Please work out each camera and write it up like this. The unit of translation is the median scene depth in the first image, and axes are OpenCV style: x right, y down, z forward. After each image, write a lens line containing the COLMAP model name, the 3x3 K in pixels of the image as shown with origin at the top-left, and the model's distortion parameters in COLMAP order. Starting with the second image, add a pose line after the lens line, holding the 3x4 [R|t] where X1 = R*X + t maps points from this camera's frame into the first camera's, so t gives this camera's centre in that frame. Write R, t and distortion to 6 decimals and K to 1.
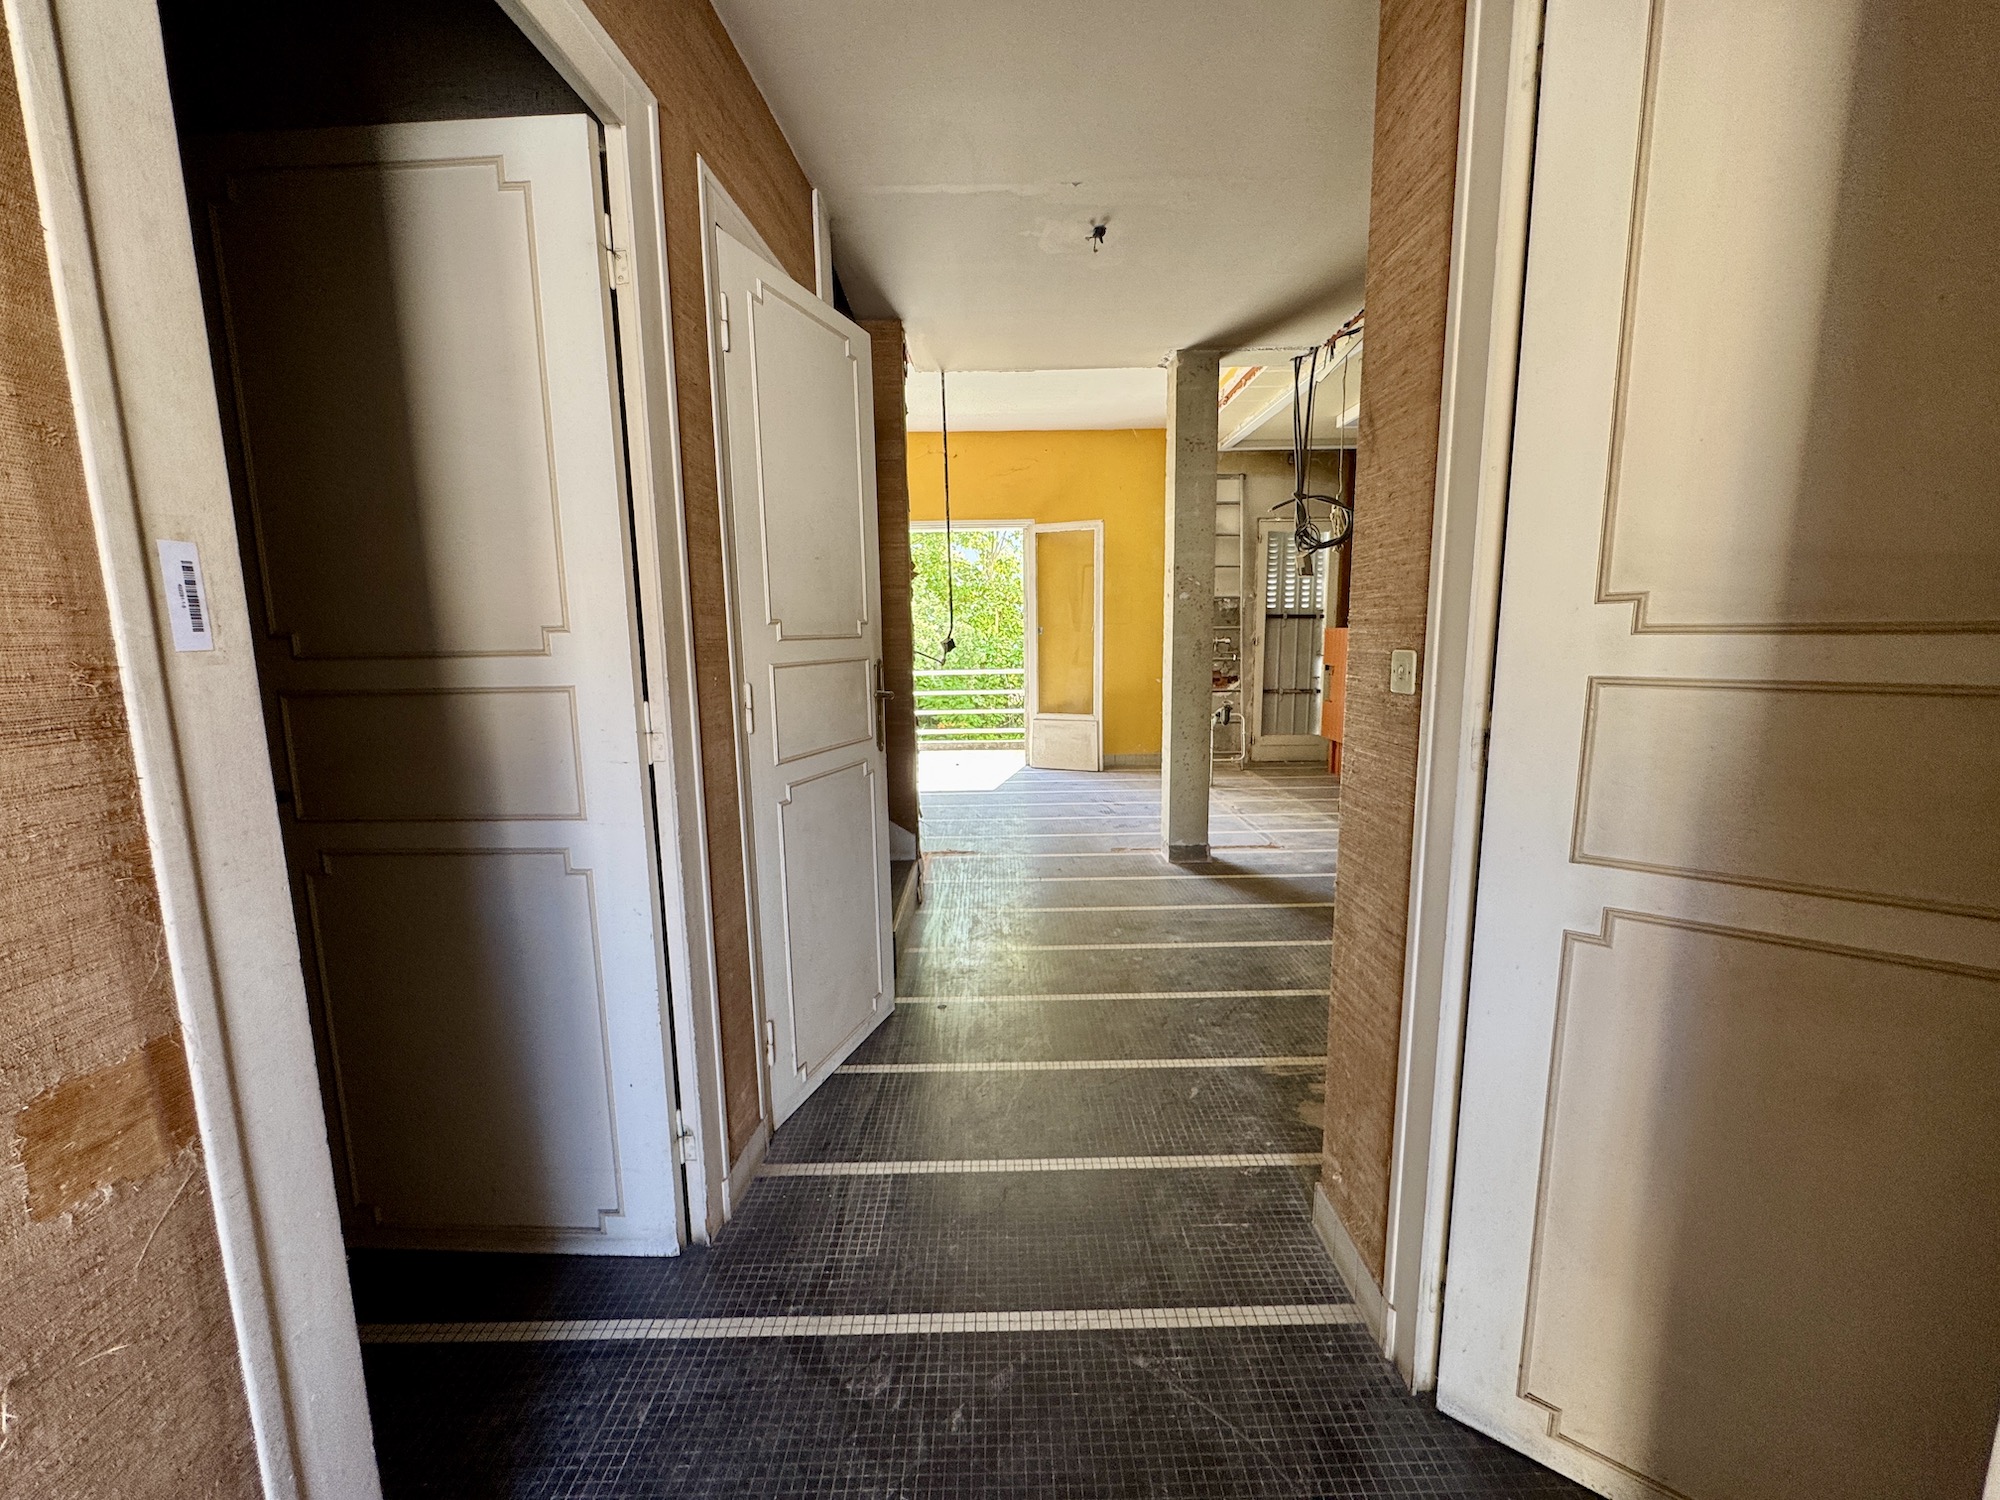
lens RADIAL K [[797.6, 0, 995.5], [0, 797.6, 748.1], [0, 0, 1]] dist [0.001025, -0.000150]
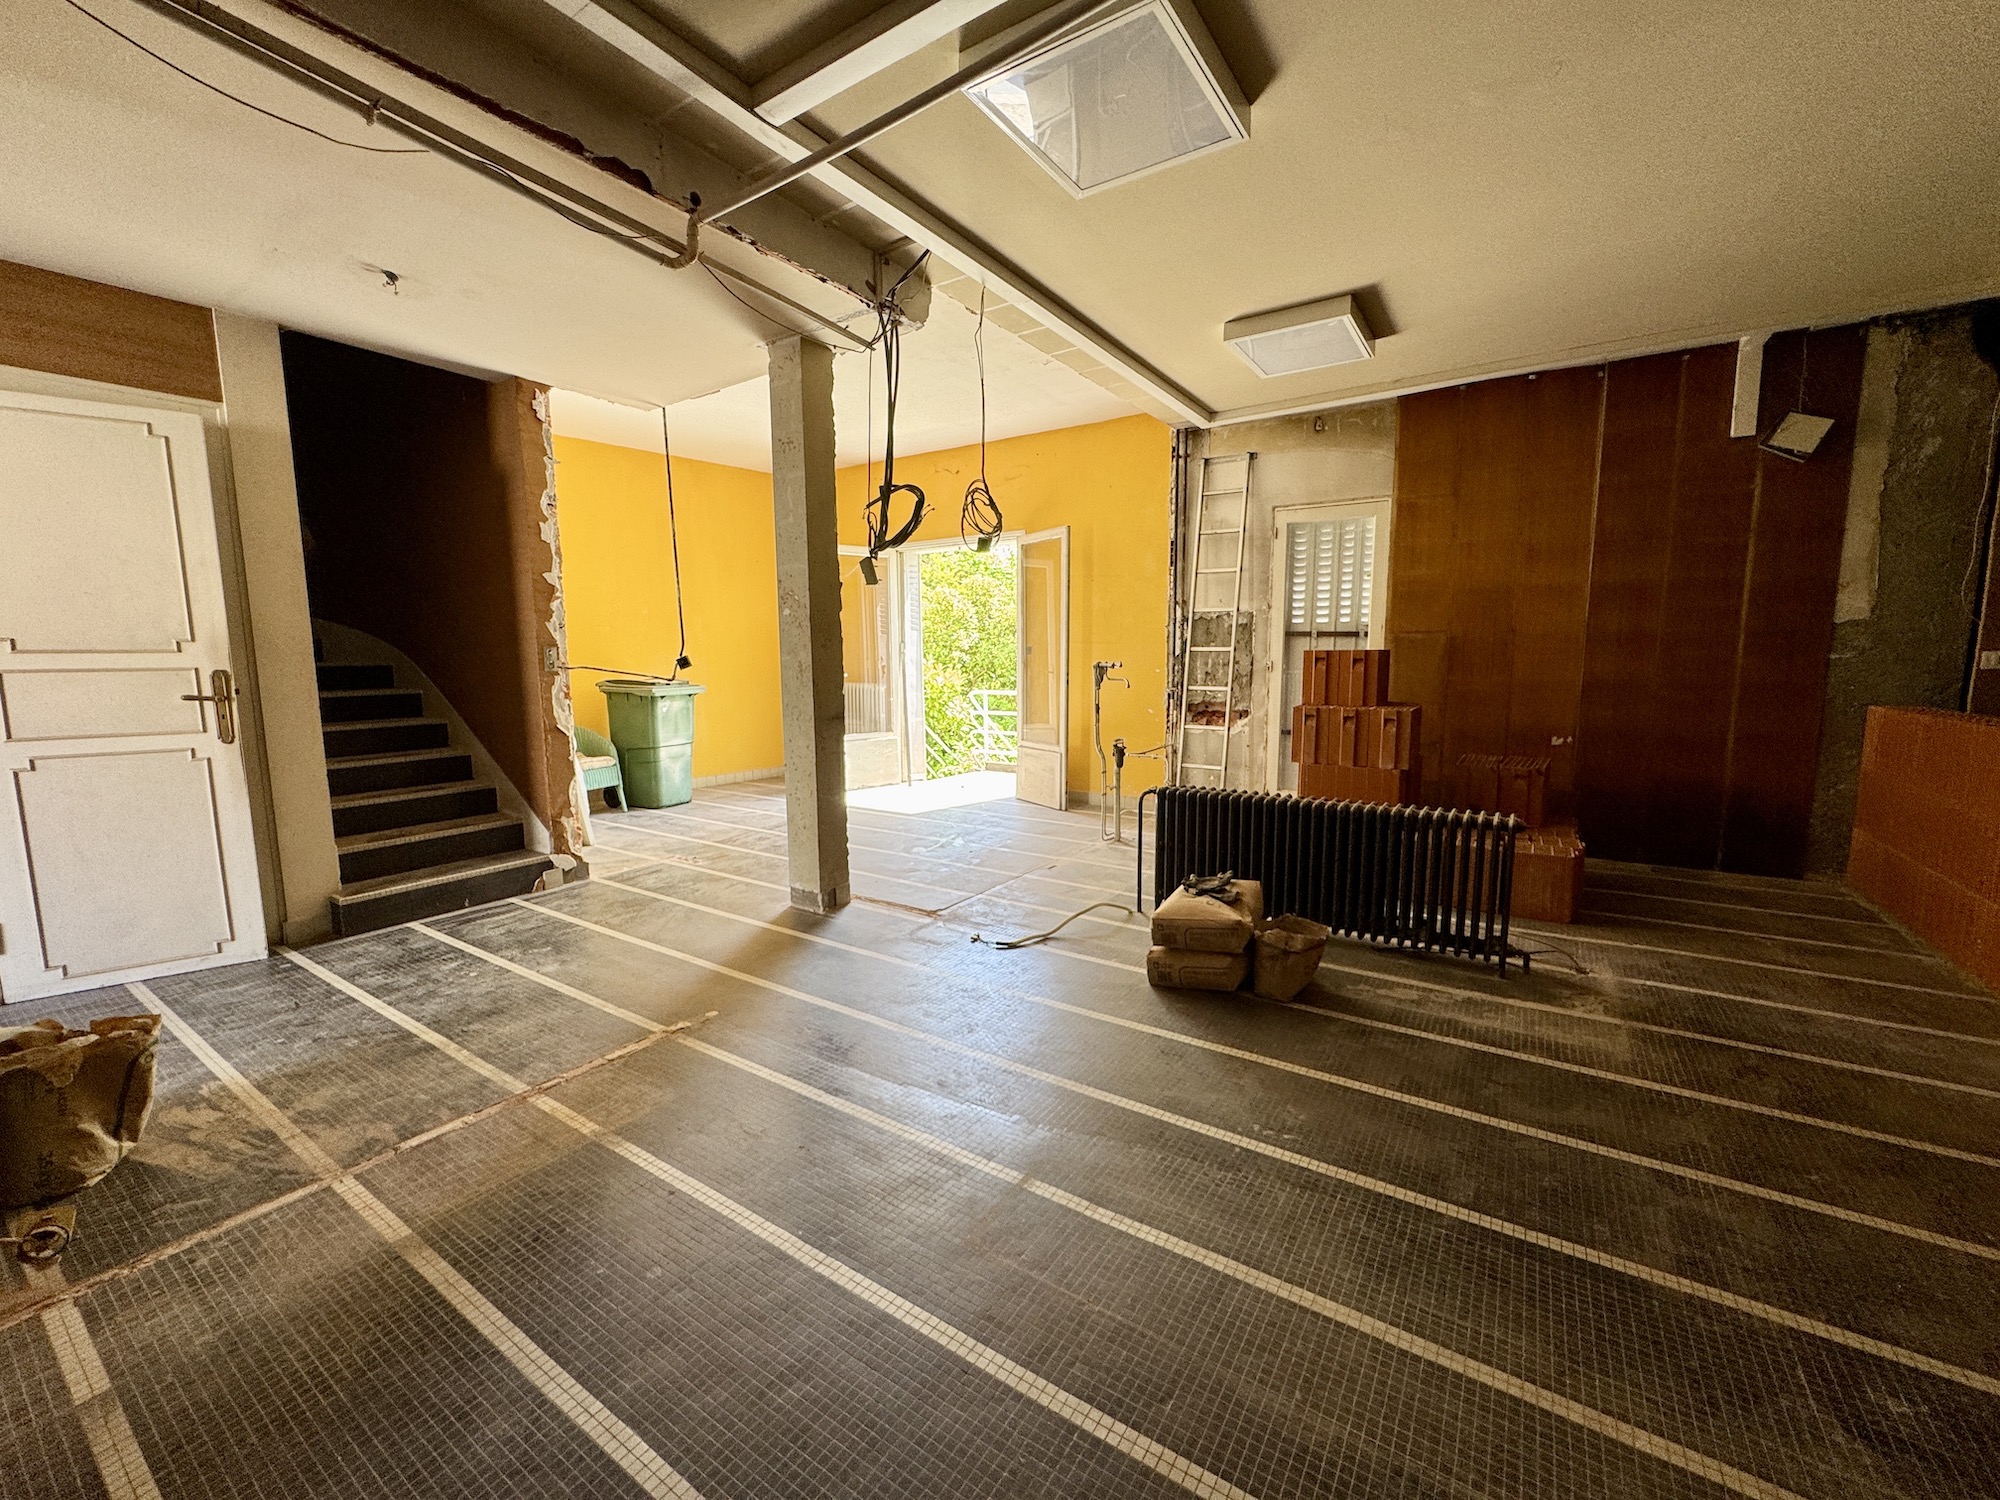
lens RADIAL K [[797.6, 0, 1000.1], [0, 797.6, 752.8], [0, 0, 1]] dist [0.001025, -0.000150]
pose [[0.833474, 0.079167, -0.546857, 0.563525], [-0.088434, 0.996038, 0.009409, -0.036930], [0.545435, 0.040519, 0.837173, 0.228094]]
